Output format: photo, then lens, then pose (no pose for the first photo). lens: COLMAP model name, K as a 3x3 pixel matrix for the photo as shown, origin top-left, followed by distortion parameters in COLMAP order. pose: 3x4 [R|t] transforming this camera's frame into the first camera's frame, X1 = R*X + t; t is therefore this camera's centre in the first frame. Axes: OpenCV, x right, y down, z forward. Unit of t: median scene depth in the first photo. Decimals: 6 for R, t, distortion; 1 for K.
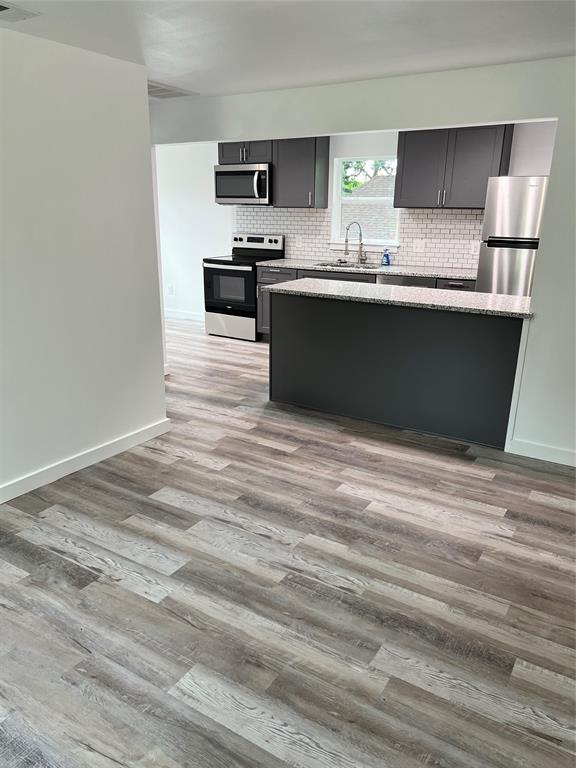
lens RADIAL K [[577.1, 0, 286.8], [0, 577.1, 394.1], [0, 0, 1]] dist [0.061322, -0.075269]
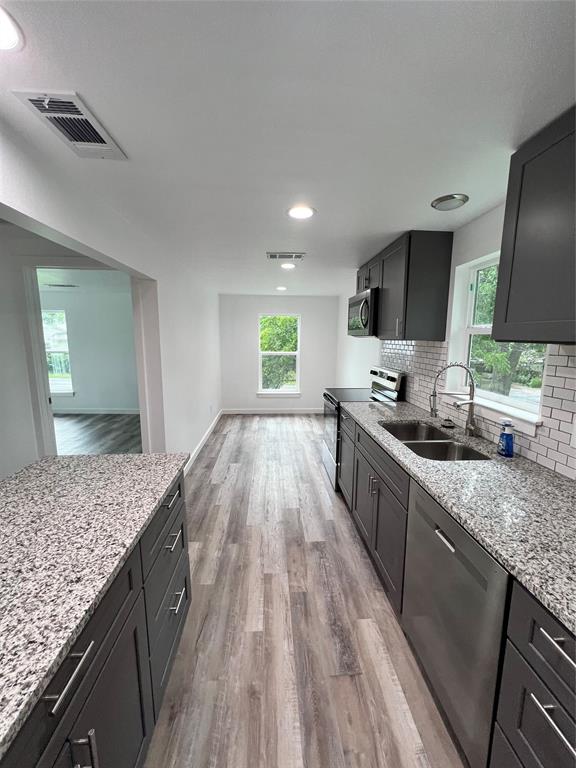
lens RADIAL K [[307.8, 0, 287.2], [0, 307.8, 384.8], [0, 0, 1]] dist [0.001627, -0.000446]
pose [[0.575381, 0.124202, -0.808400, 0.255235], [-0.257536, 0.965637, -0.034942, -0.213524], [0.776281, 0.228297, 0.587596, 0.665115]]
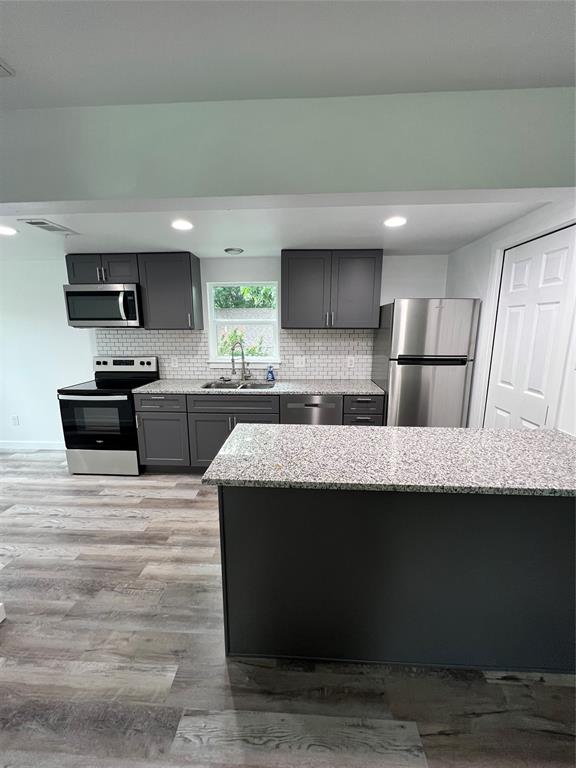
lens RADIAL K [[307.8, 0, 287.2], [0, 307.8, 384.8], [0, 0, 1]] dist [0.001627, -0.000446]
pose [[0.874236, -0.101253, 0.474825, -0.067269], [0.160490, 0.983301, -0.085808, -0.155377], [-0.458207, 0.151221, 0.875887, 0.475355]]
